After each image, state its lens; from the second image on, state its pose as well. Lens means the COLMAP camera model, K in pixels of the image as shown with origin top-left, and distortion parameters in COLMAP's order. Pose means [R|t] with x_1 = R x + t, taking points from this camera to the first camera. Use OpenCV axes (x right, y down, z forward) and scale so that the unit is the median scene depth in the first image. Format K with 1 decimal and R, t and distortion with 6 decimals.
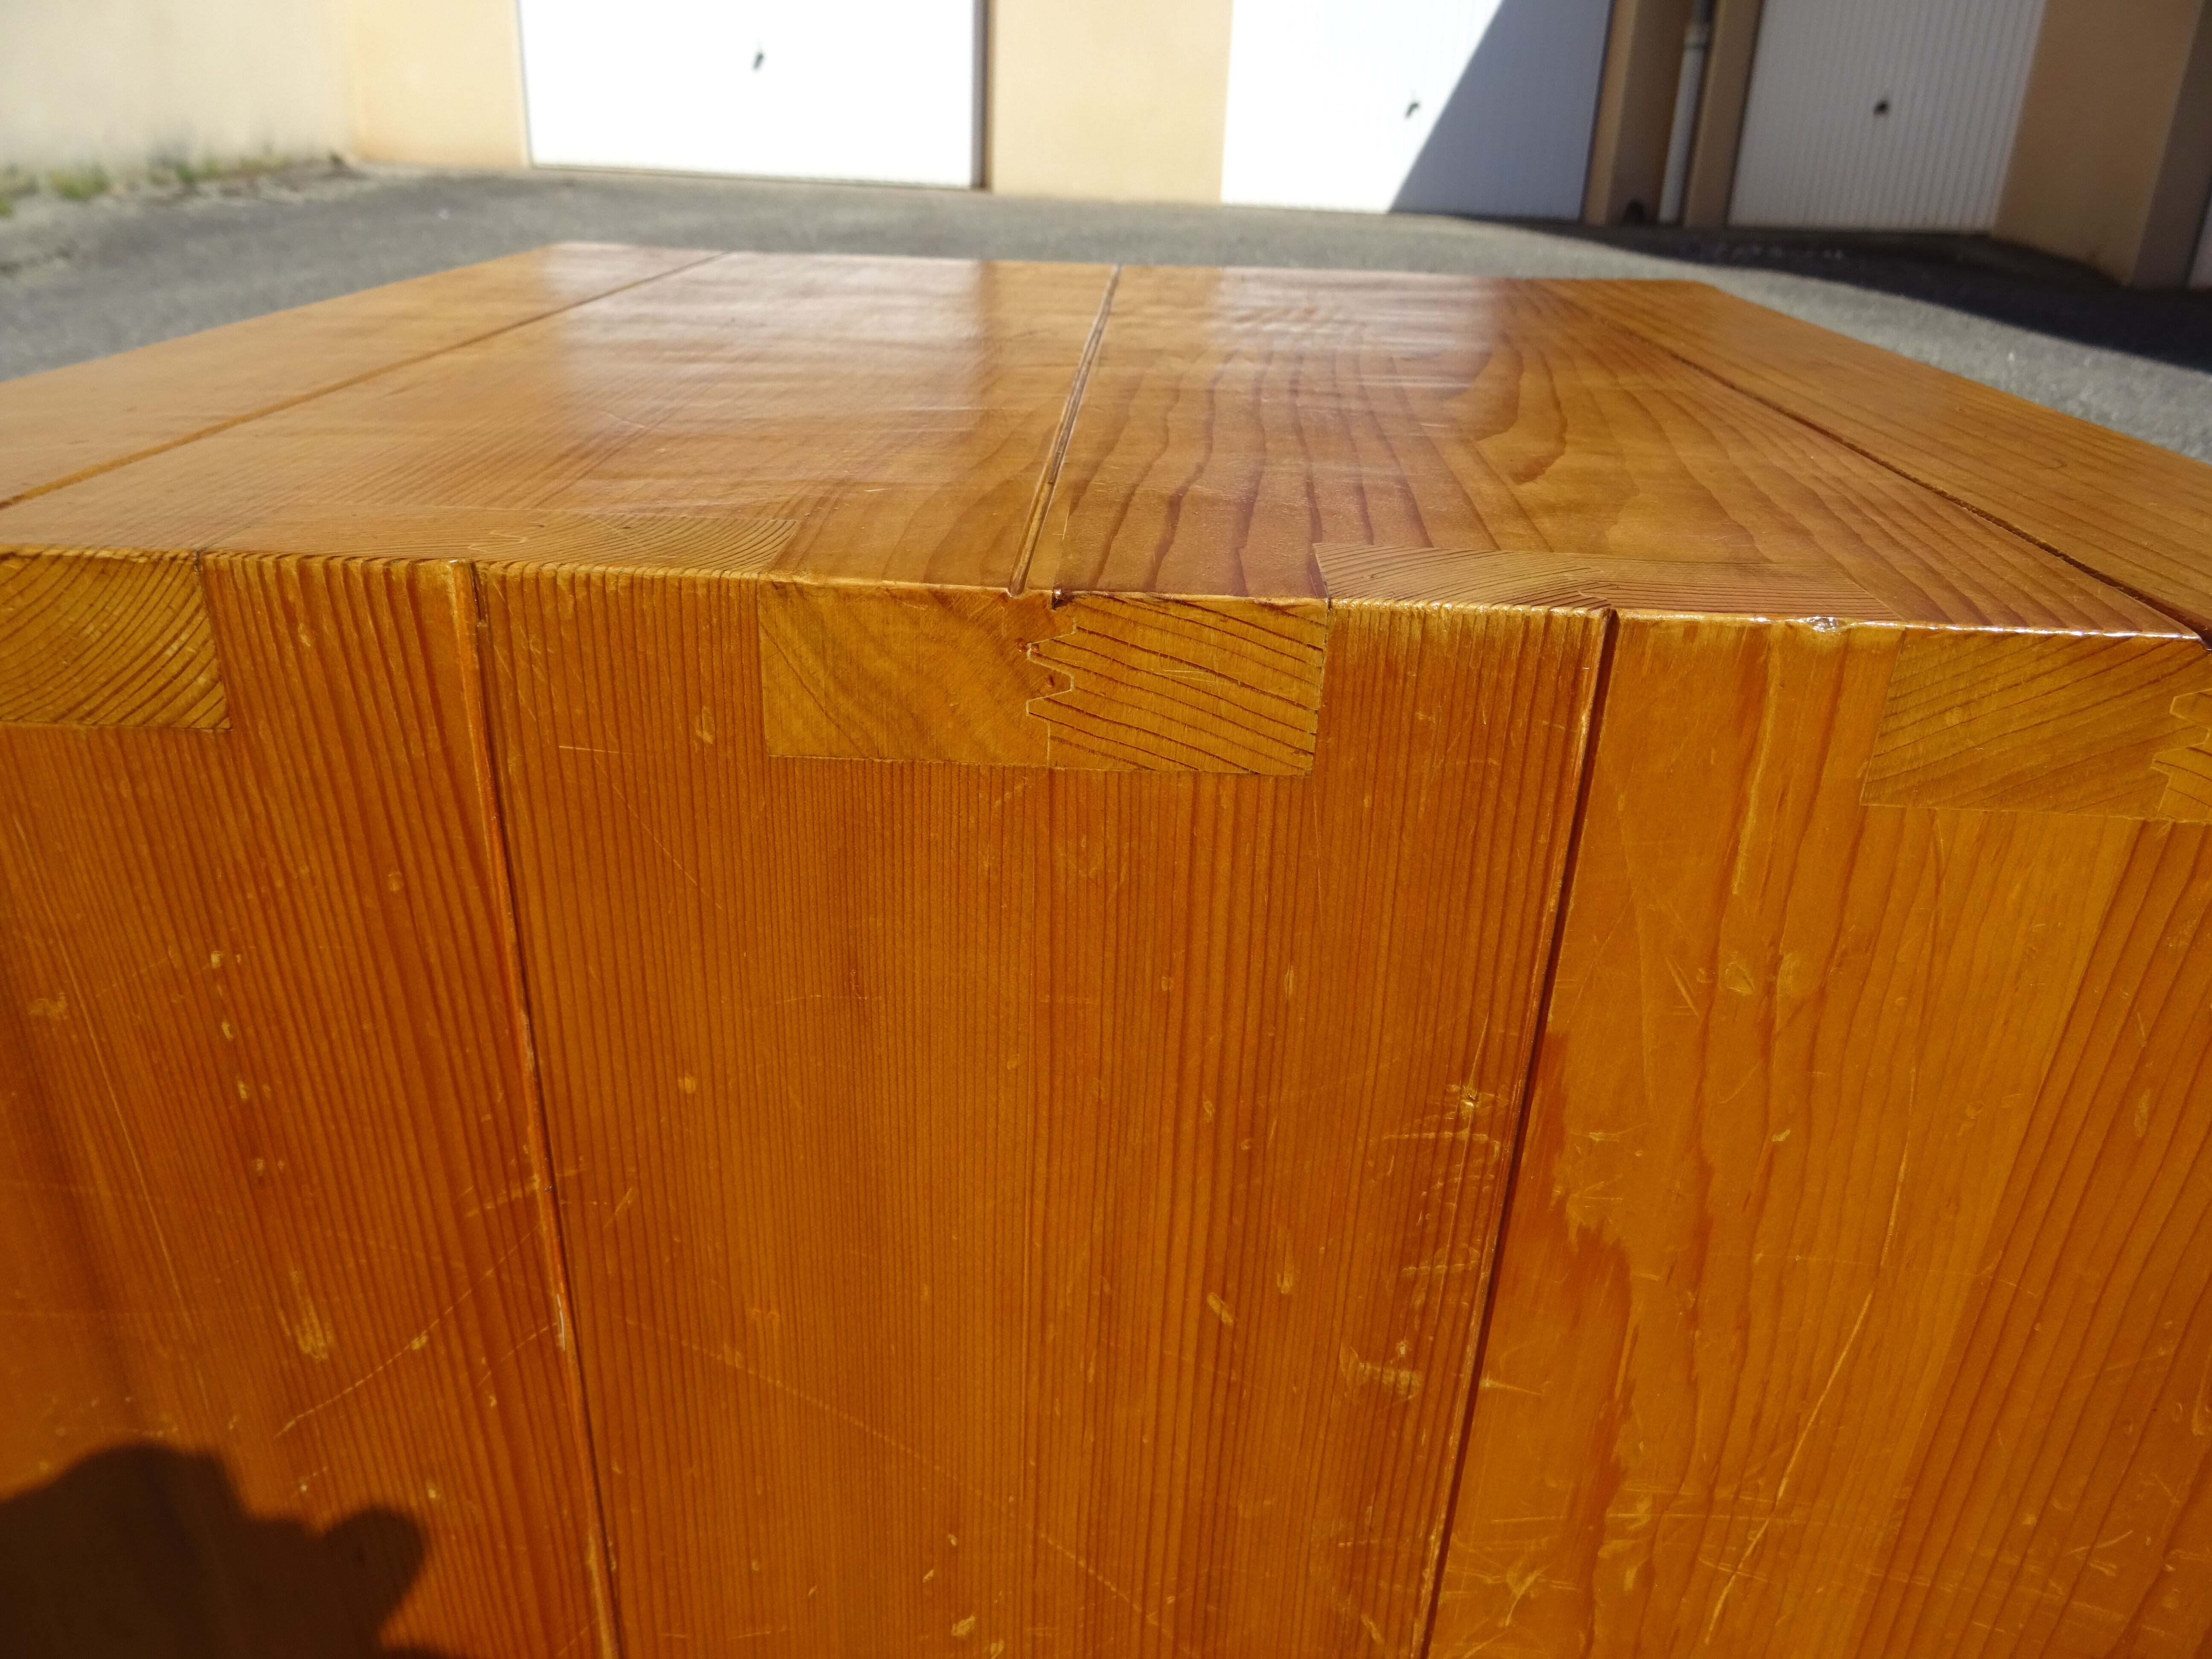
lens RADIAL K [[1582.3, 0, 1100.4], [0, 1582.3, 821.0], [0, 0, 1]] dist [0.003709, -0.009092]
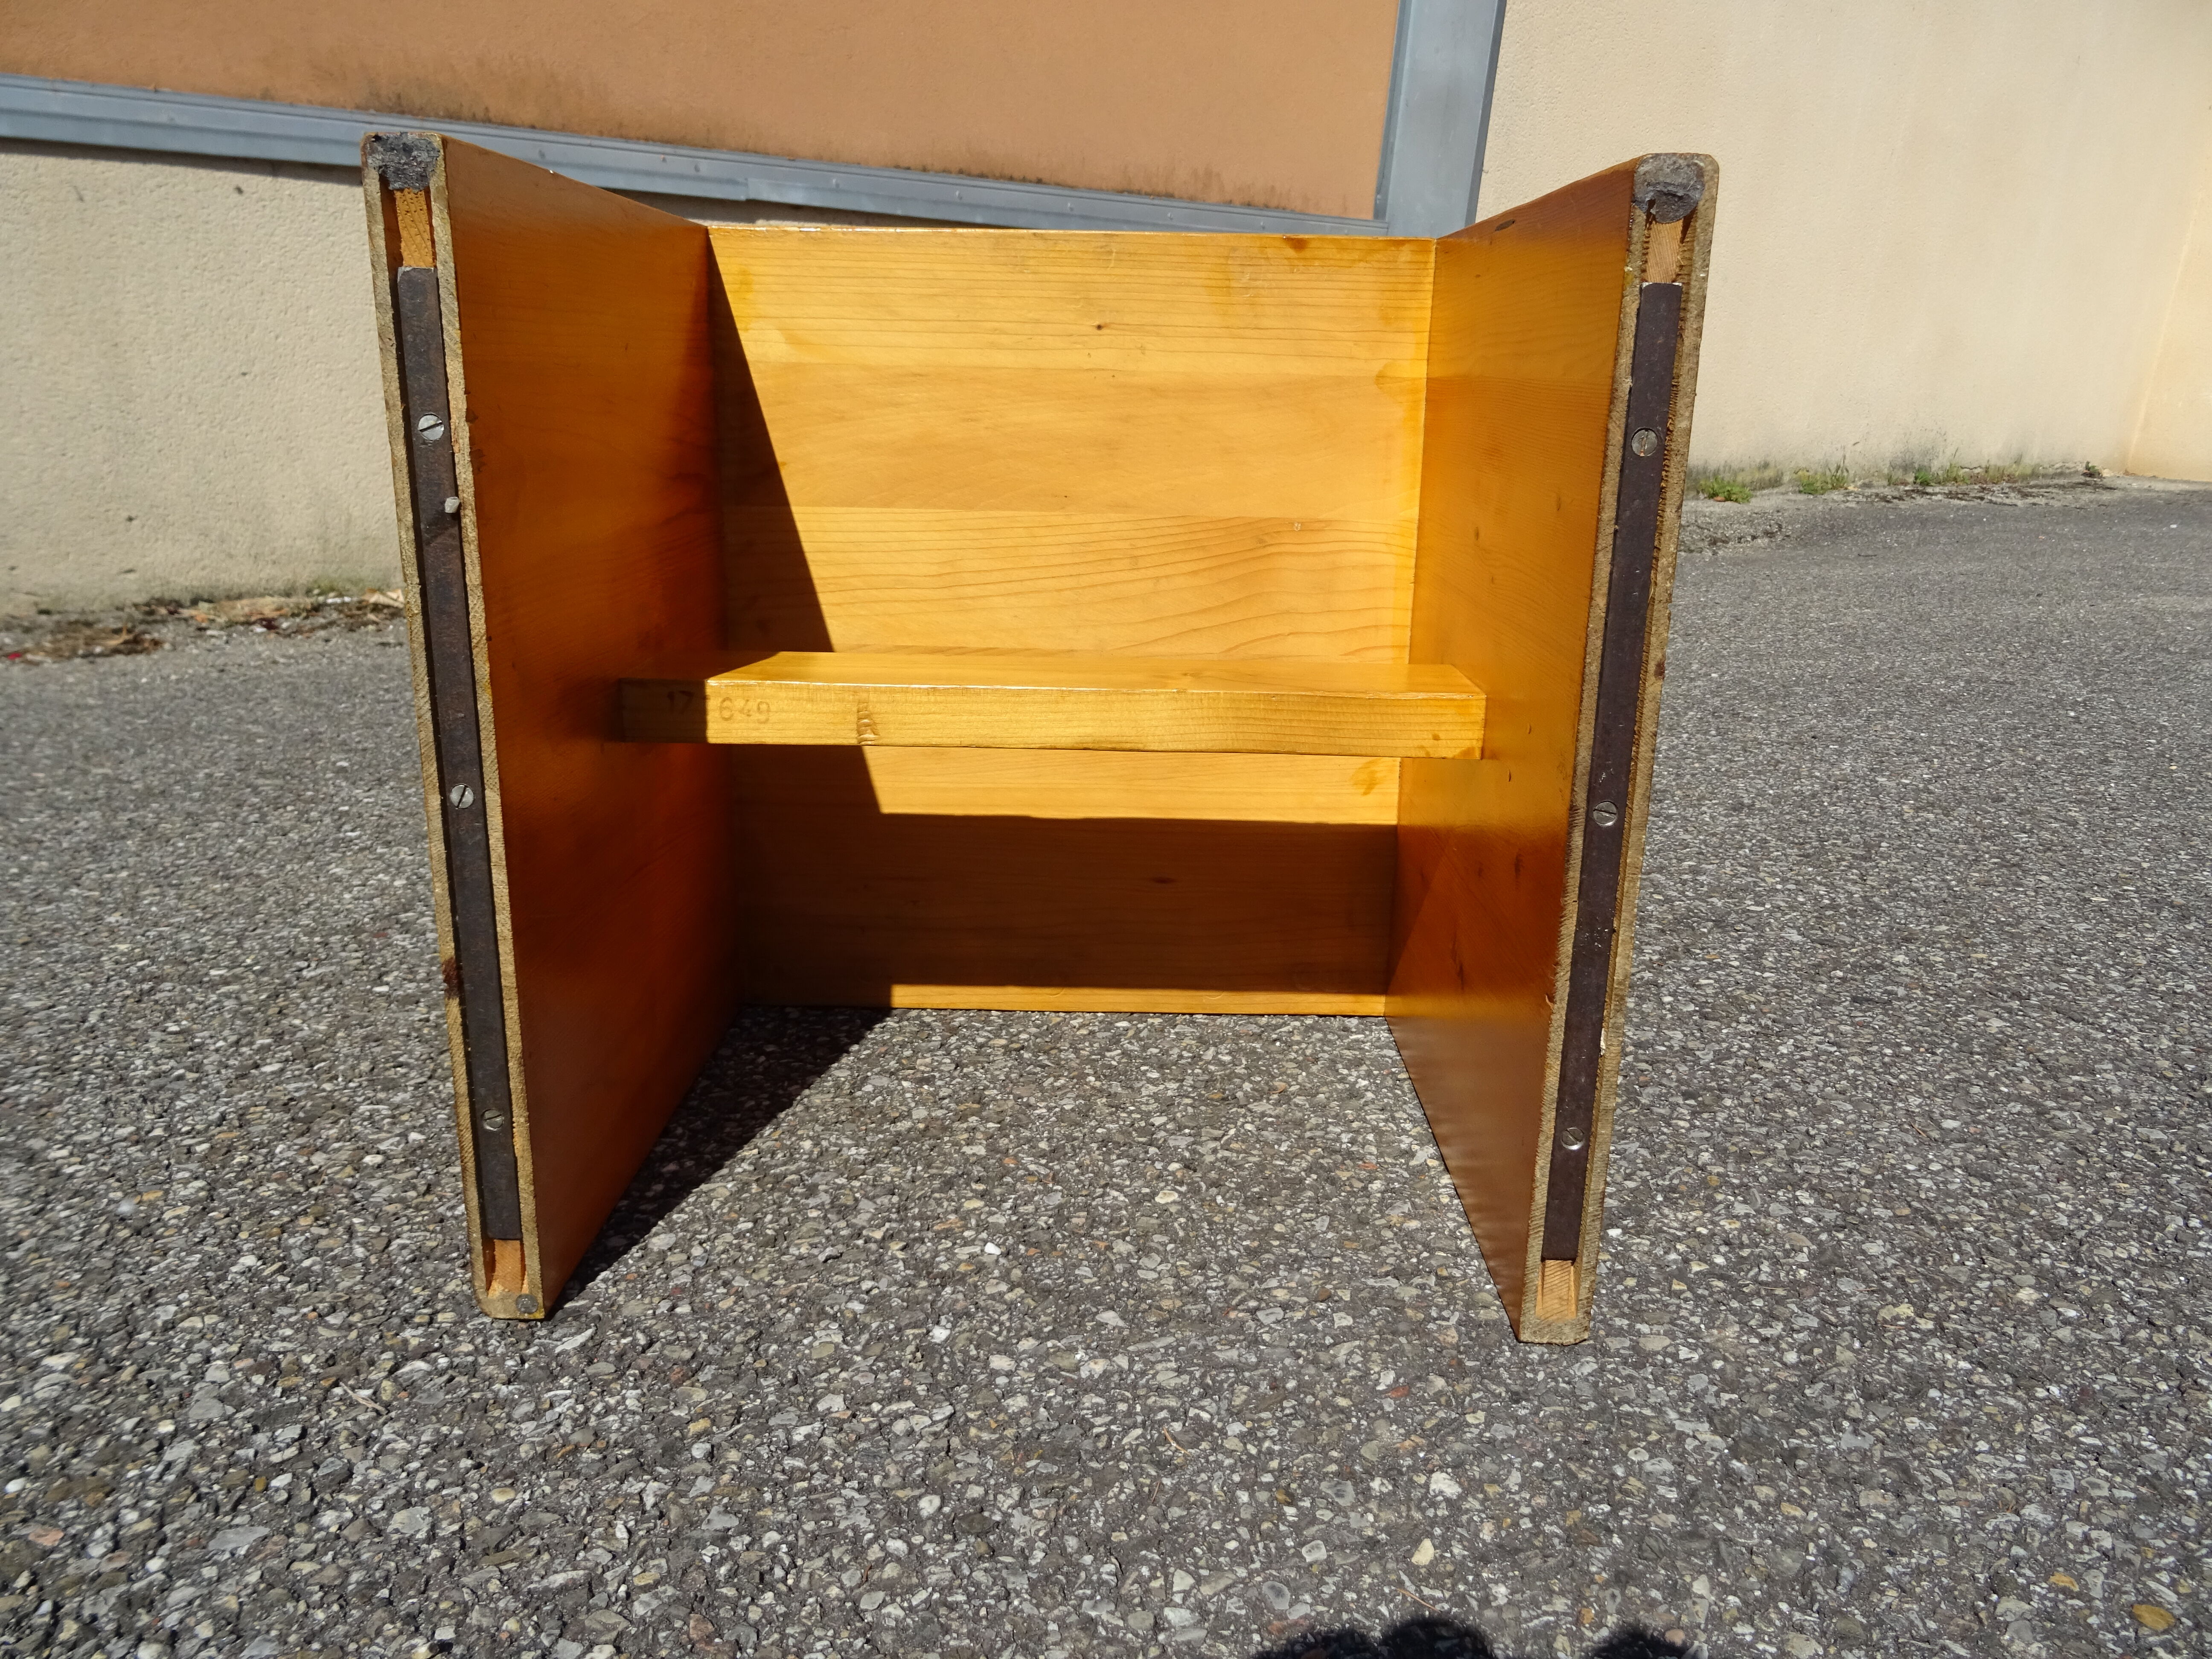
lens RADIAL K [[1582.3, 0, 1108.6], [0, 1582.3, 824.7], [0, 0, 1]] dist [0.003709, -0.009092]
pose [[0.548085, 0.208606, -0.809992, 0.587288], [-0.352111, 0.935954, 0.002789, -0.074026], [0.758697, 0.283678, 0.586435, 0.724550]]
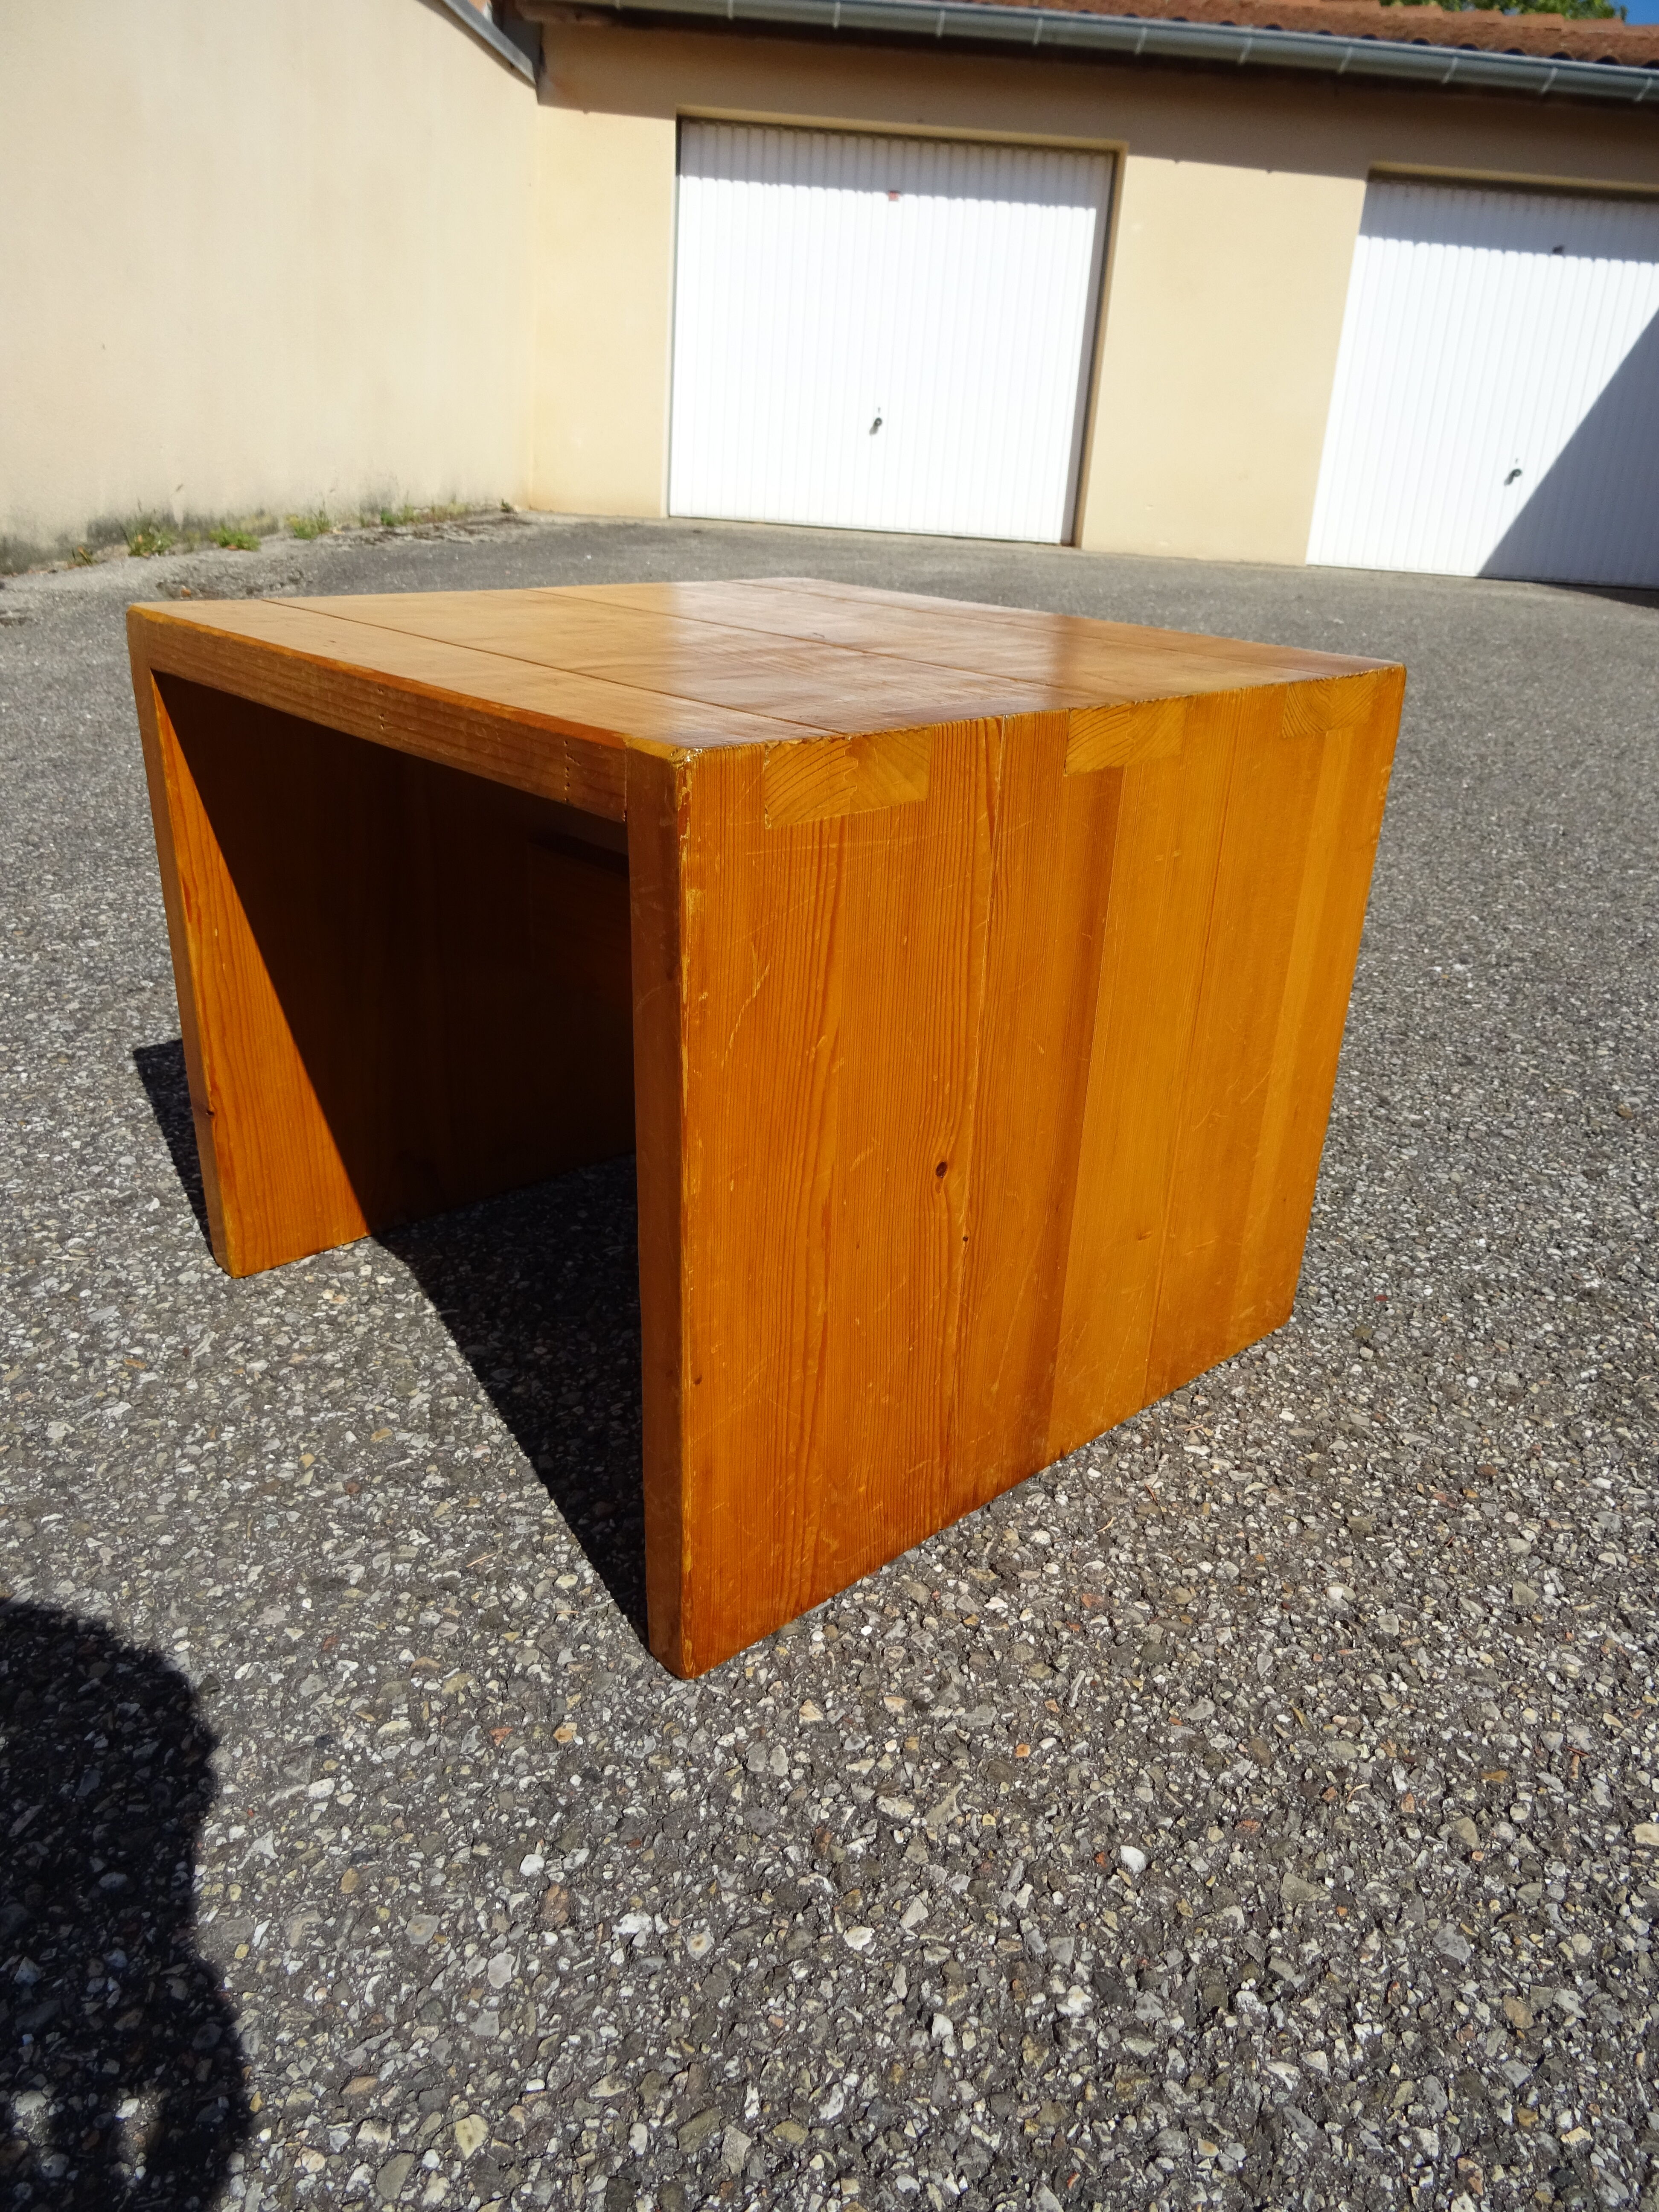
lens RADIAL K [[1582.3, 0, 830.1], [0, 1582.3, 1098.1], [0, 0, 1]] dist [0.003709, -0.009092]
pose [[0.973754, 0.093479, -0.207519, 0.702598], [-0.102455, 0.994193, -0.032911, 0.615994], [0.203237, 0.053308, 0.977677, -1.530564]]
